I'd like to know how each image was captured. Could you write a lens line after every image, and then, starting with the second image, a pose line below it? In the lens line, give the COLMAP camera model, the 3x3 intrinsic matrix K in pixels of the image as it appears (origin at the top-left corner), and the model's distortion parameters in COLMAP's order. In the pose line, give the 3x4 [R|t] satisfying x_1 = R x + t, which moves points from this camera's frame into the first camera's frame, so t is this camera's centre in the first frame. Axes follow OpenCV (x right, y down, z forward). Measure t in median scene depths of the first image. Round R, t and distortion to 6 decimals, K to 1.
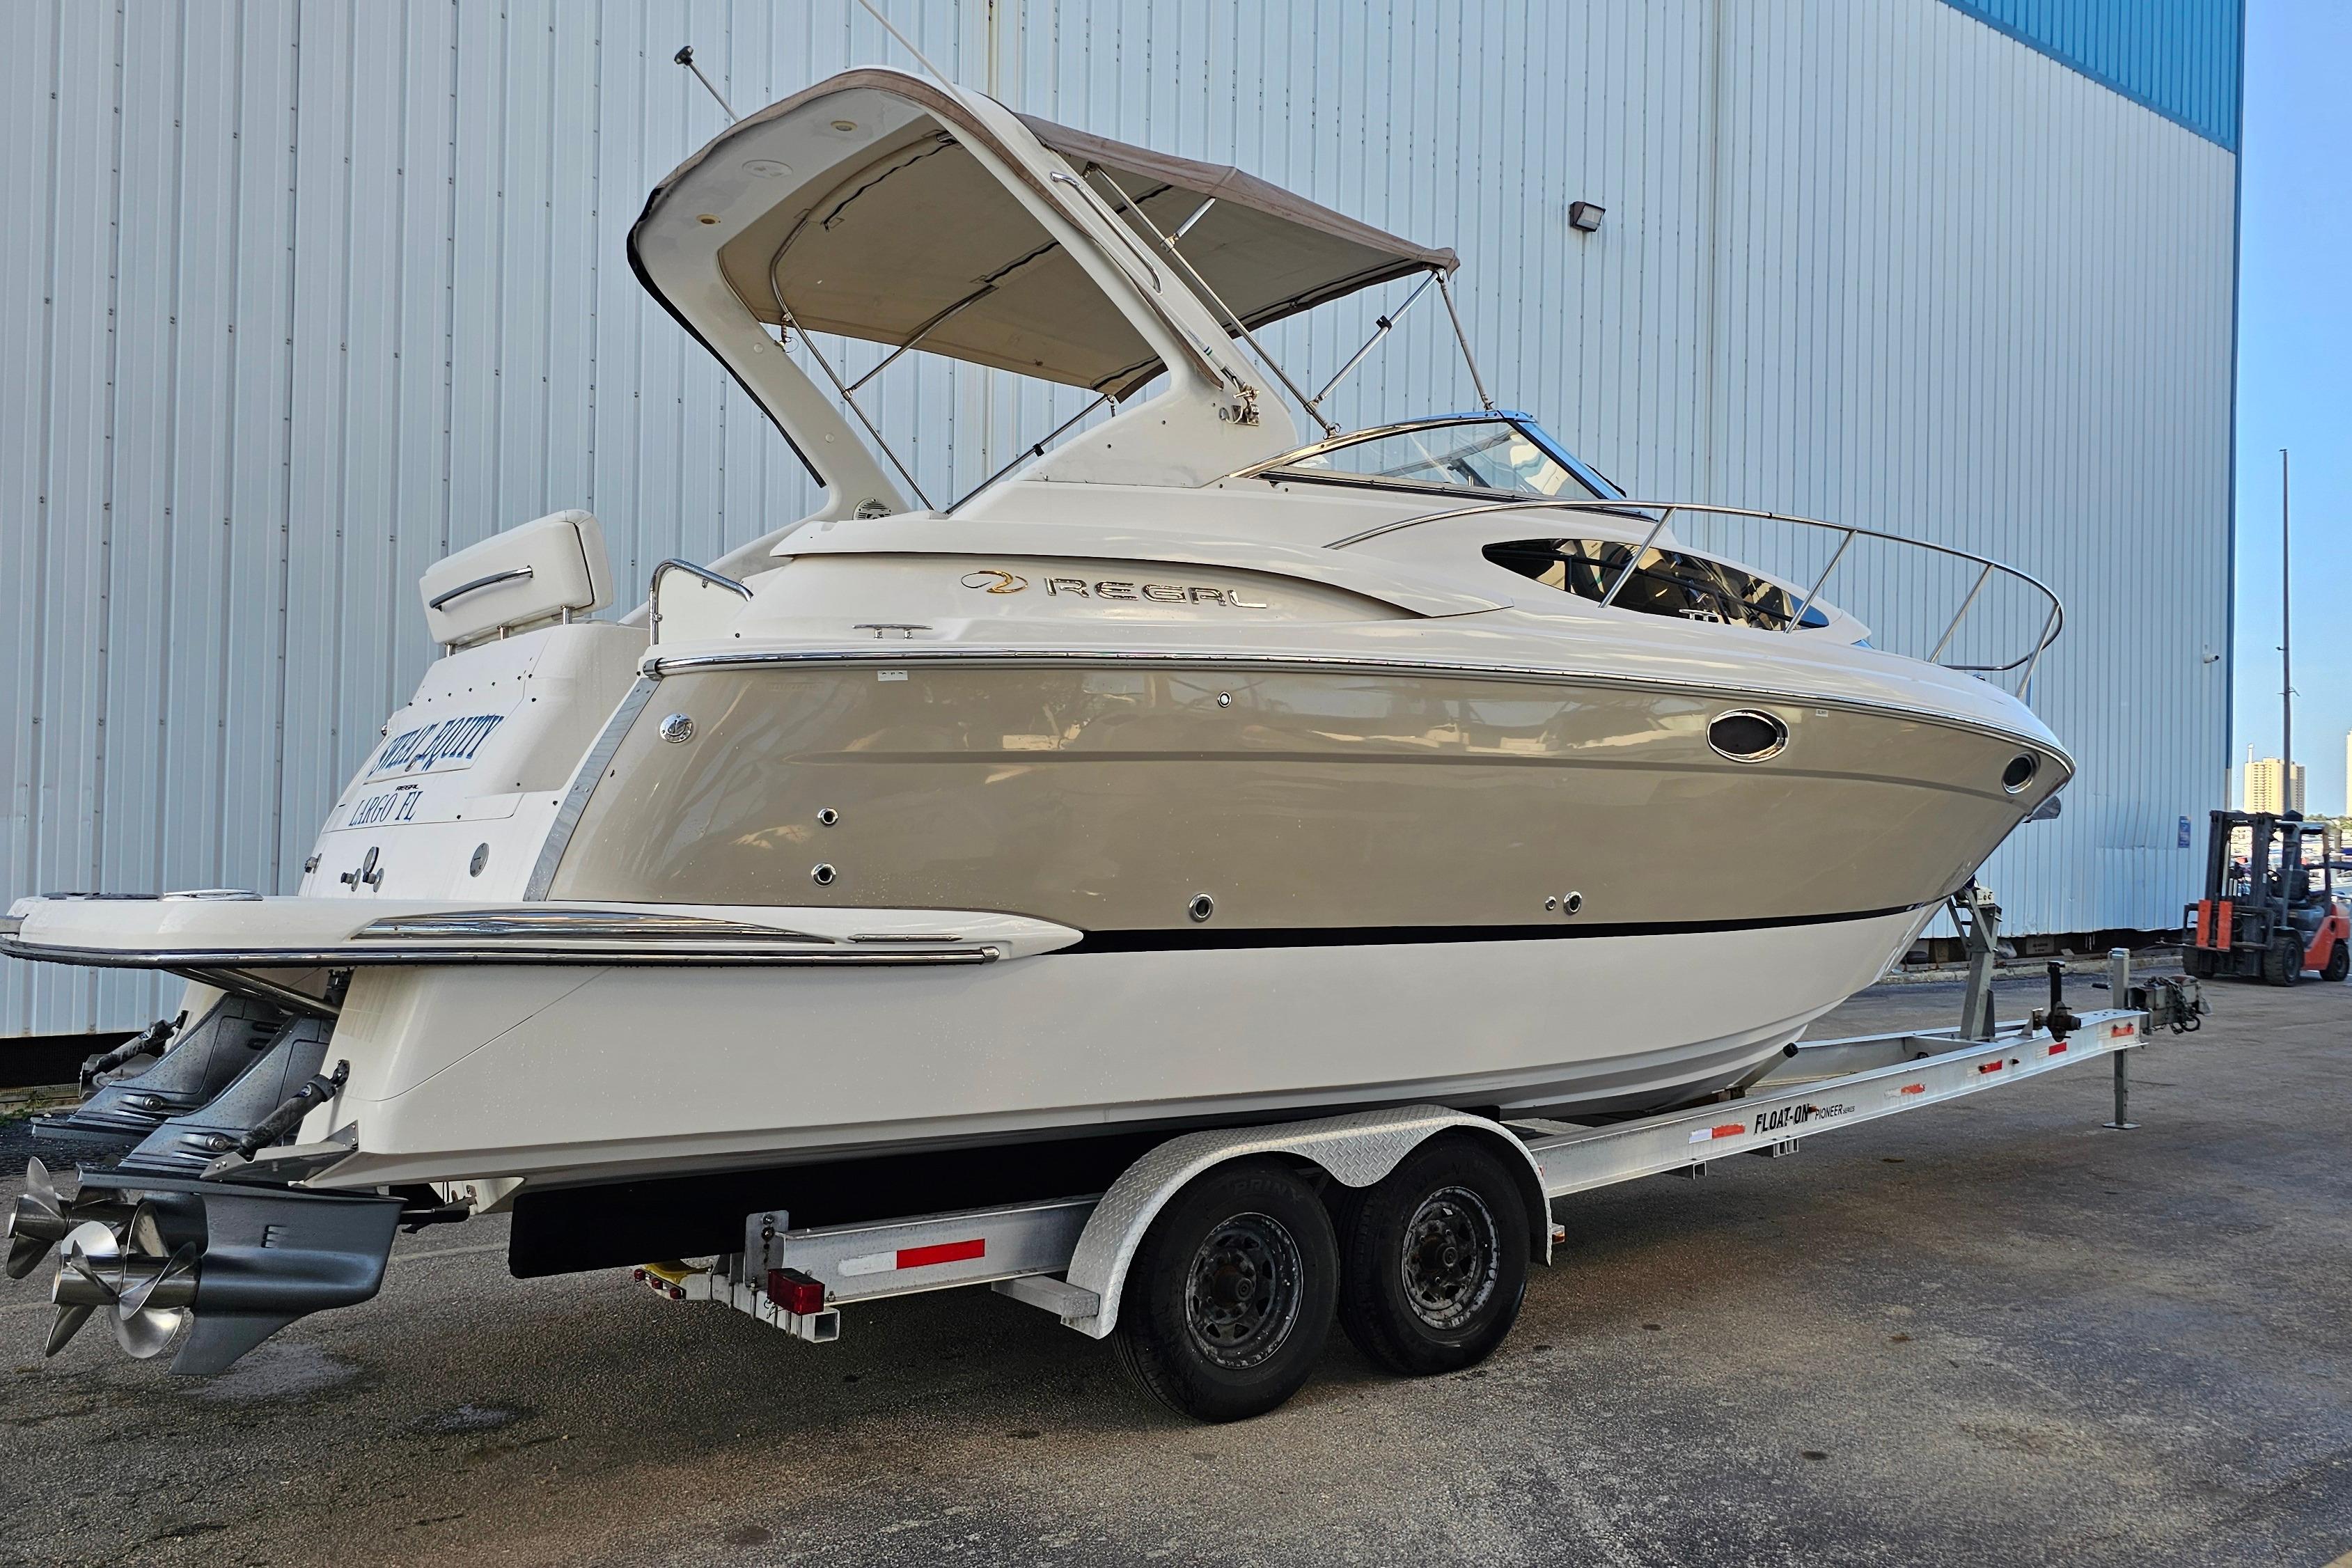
lens RADIAL K [[1880.0, 0, 1181.8], [0, 1880.0, 744.7], [0, 0, 1]] dist [0.089174, -0.103078]
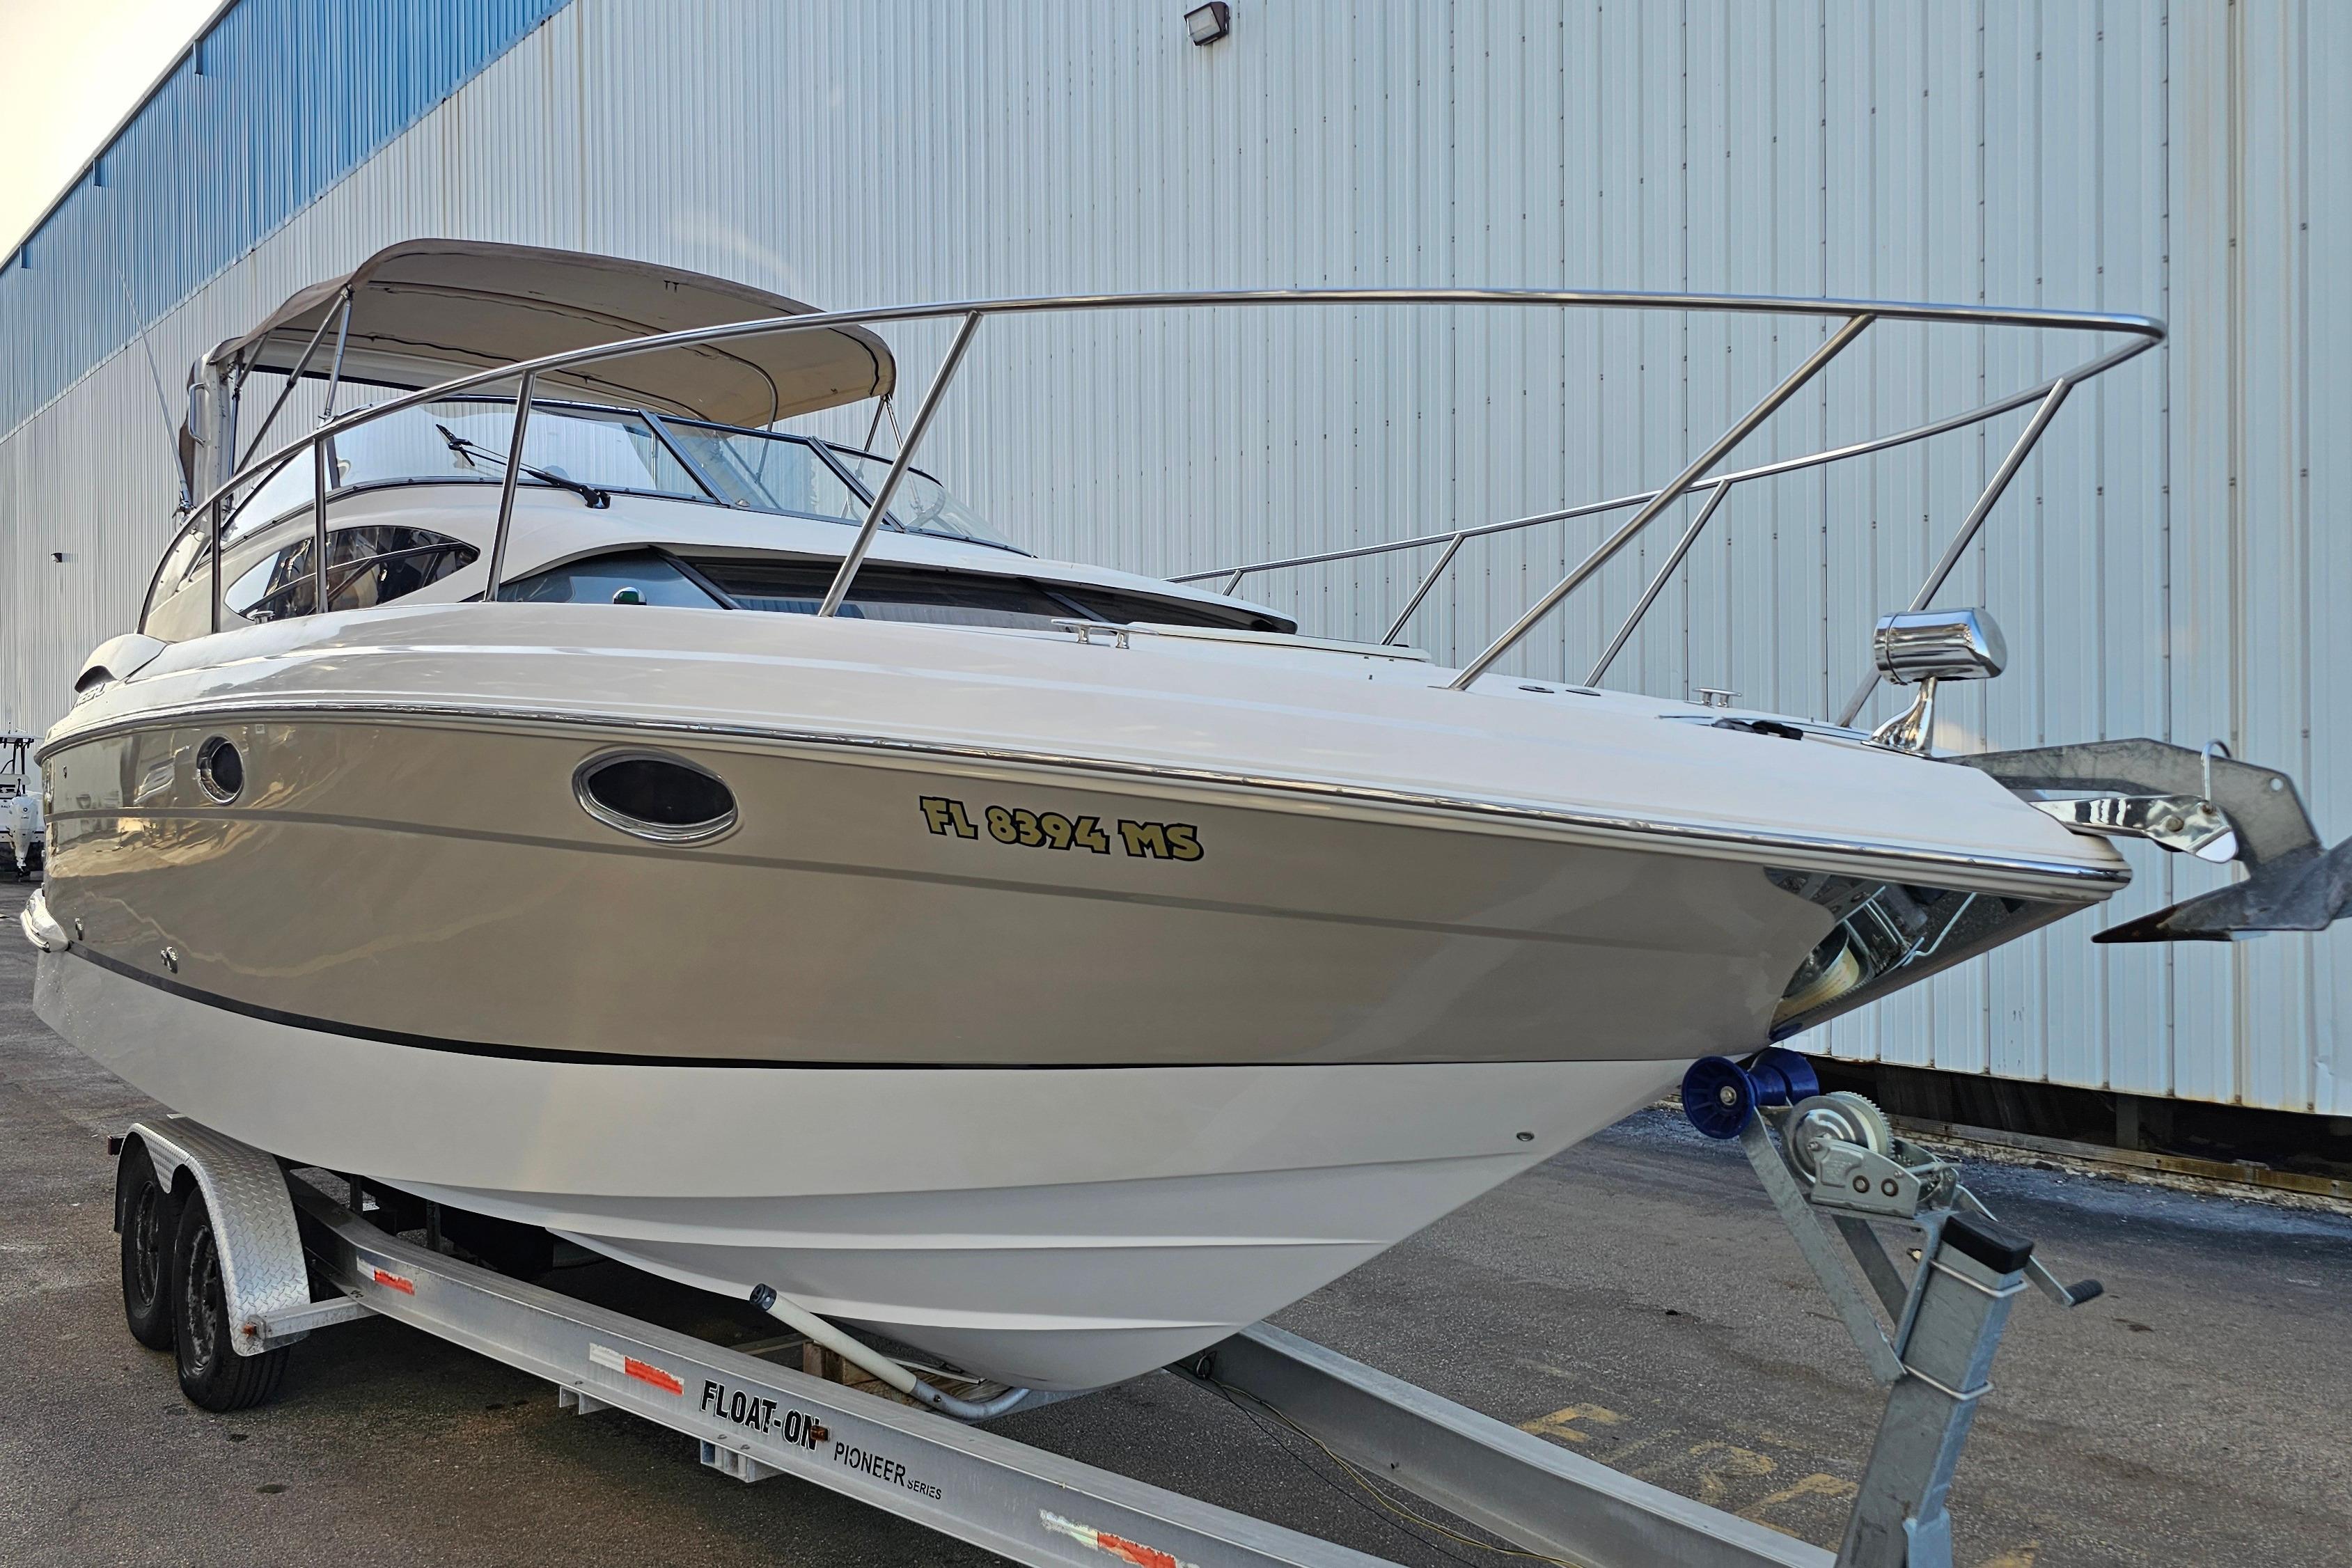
lens RADIAL K [[1784.2, 0, 1179.5], [0, 1784.2, 747.2], [0, 0, 1]] dist [0.035875, -0.002618]
pose [[0.059060, -0.028304, -0.997853, 1.207517], [0.051607, 0.998348, -0.025264, 0.027776], [0.996920, -0.050004, 0.060423, 1.549420]]
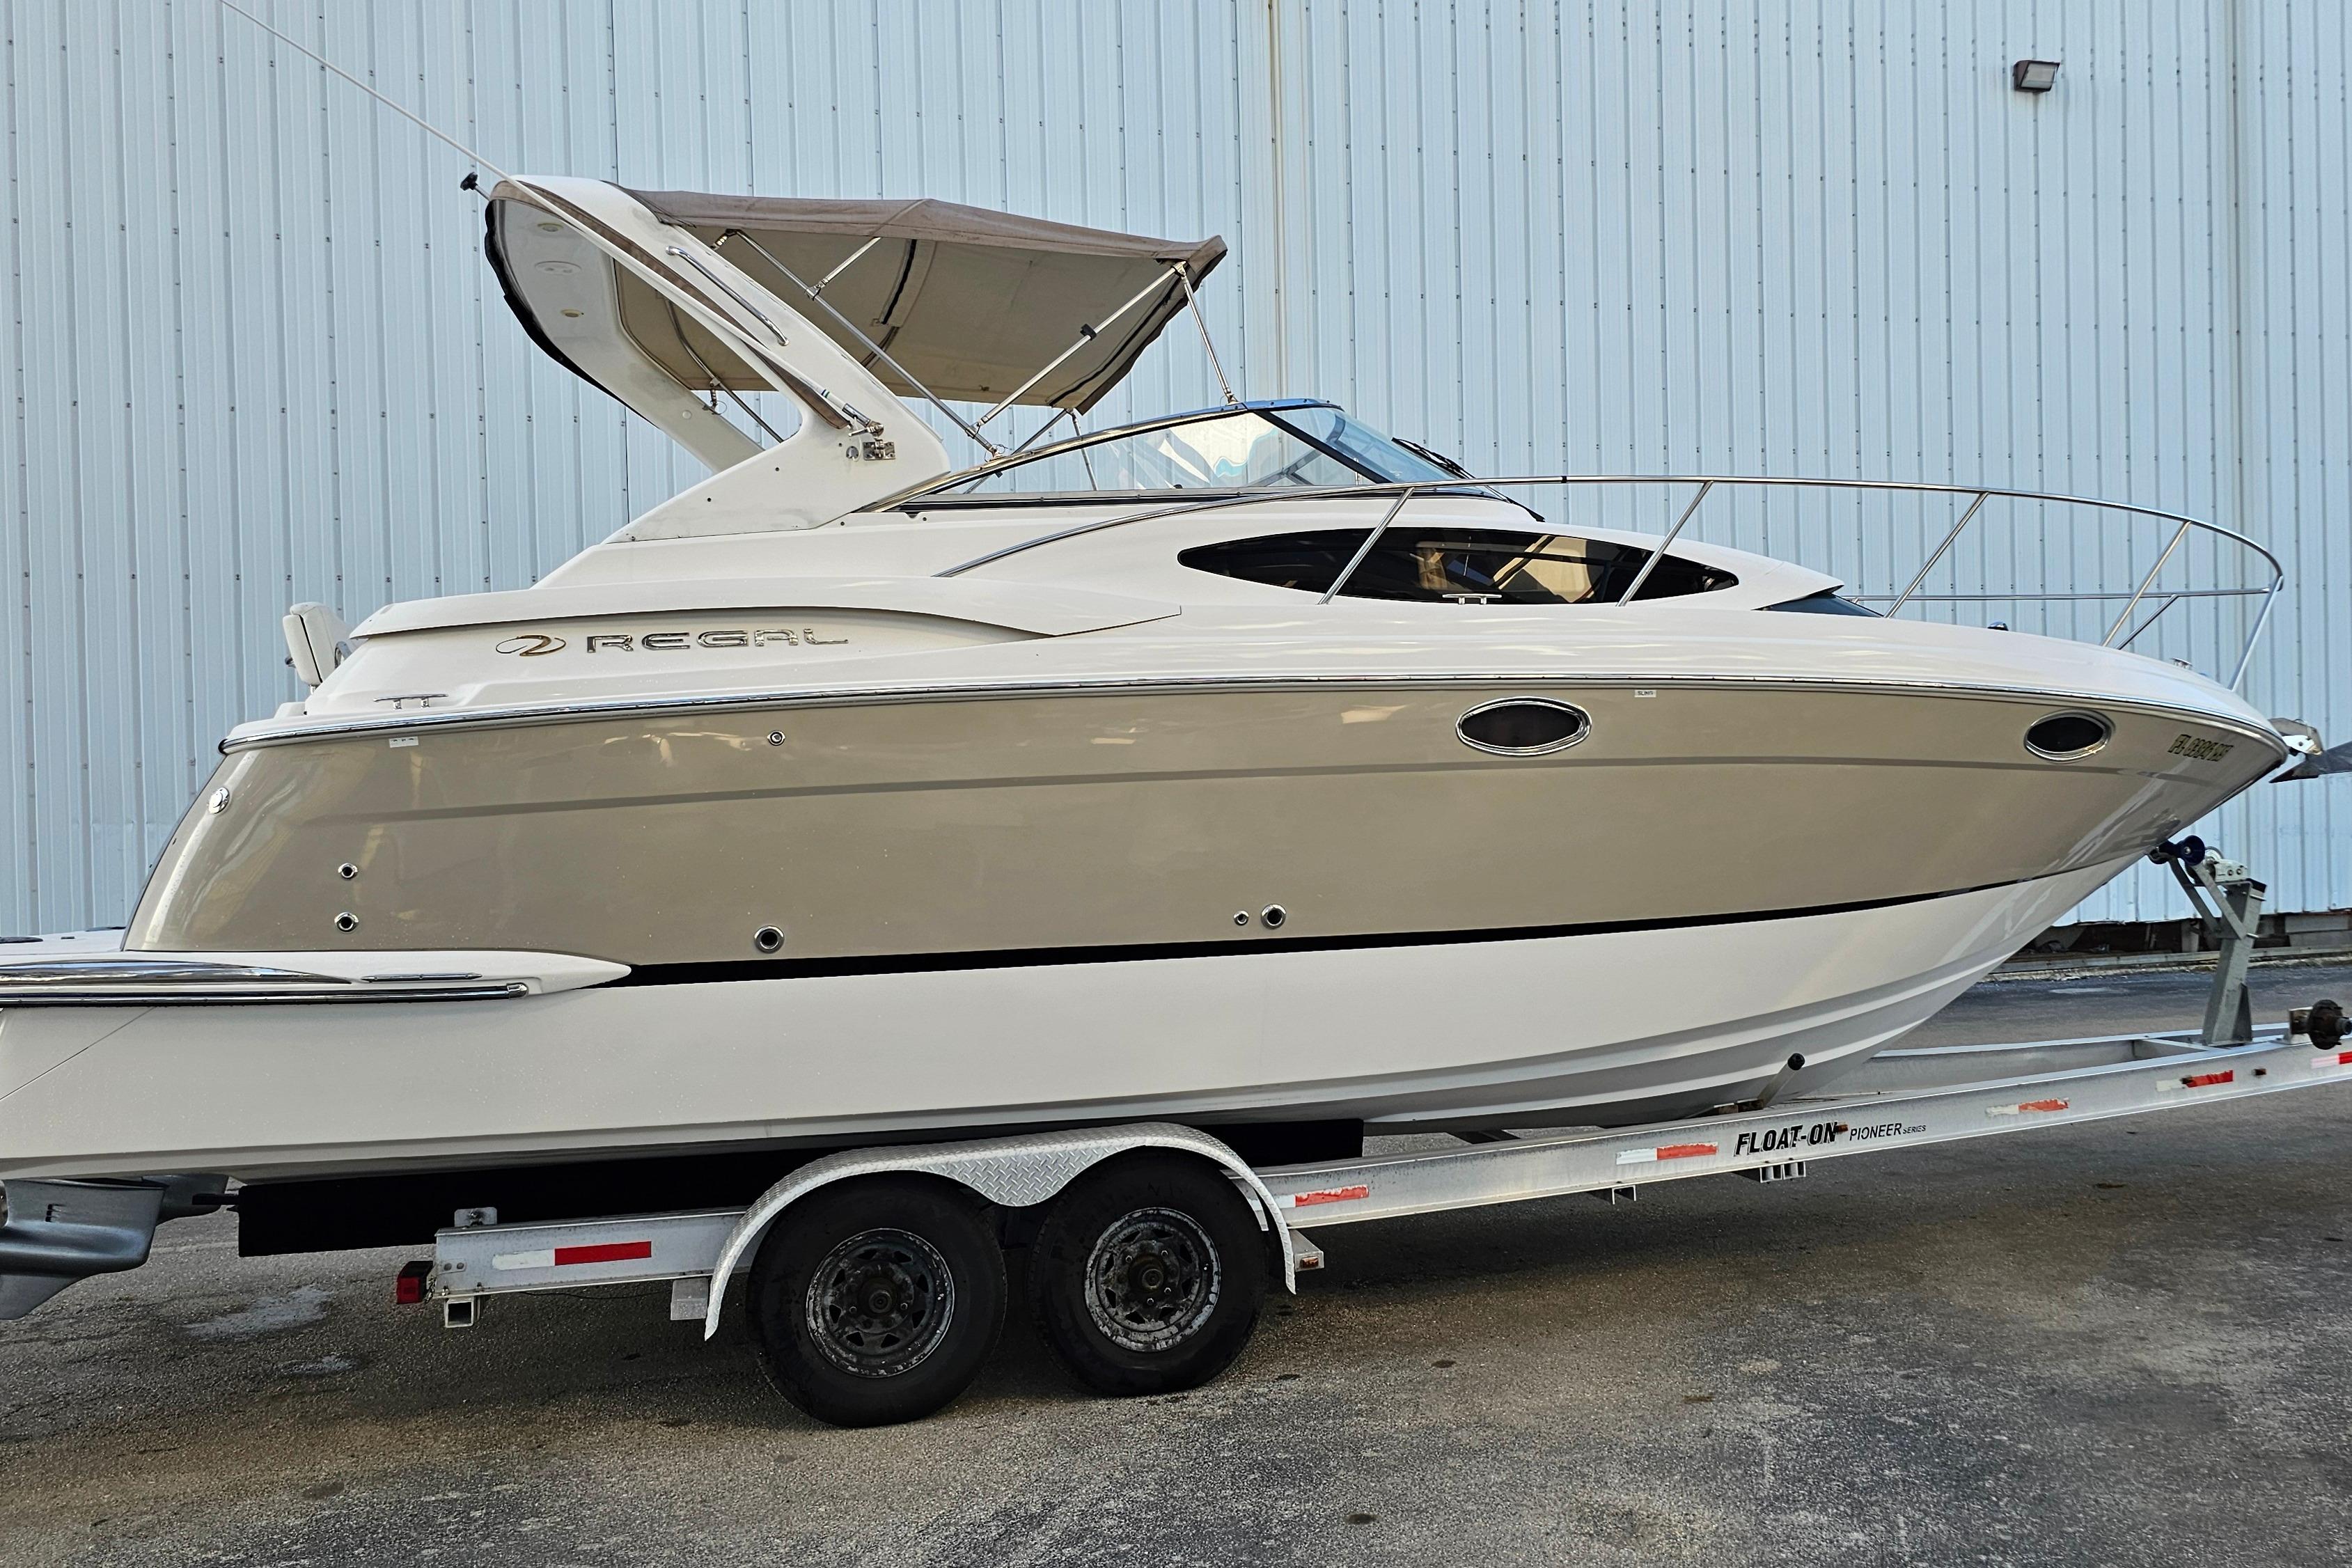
lens RADIAL K [[1874.0, 0, 1200.6], [0, 1874.0, 756.1], [0, 0, 1]] dist [0.083959, -0.096042]
pose [[0.921367, -0.043479, -0.386253, 0.580547], [0.055334, 0.998275, 0.019623, -0.019795], [0.384734, -0.039453, 0.922184, 0.121062]]
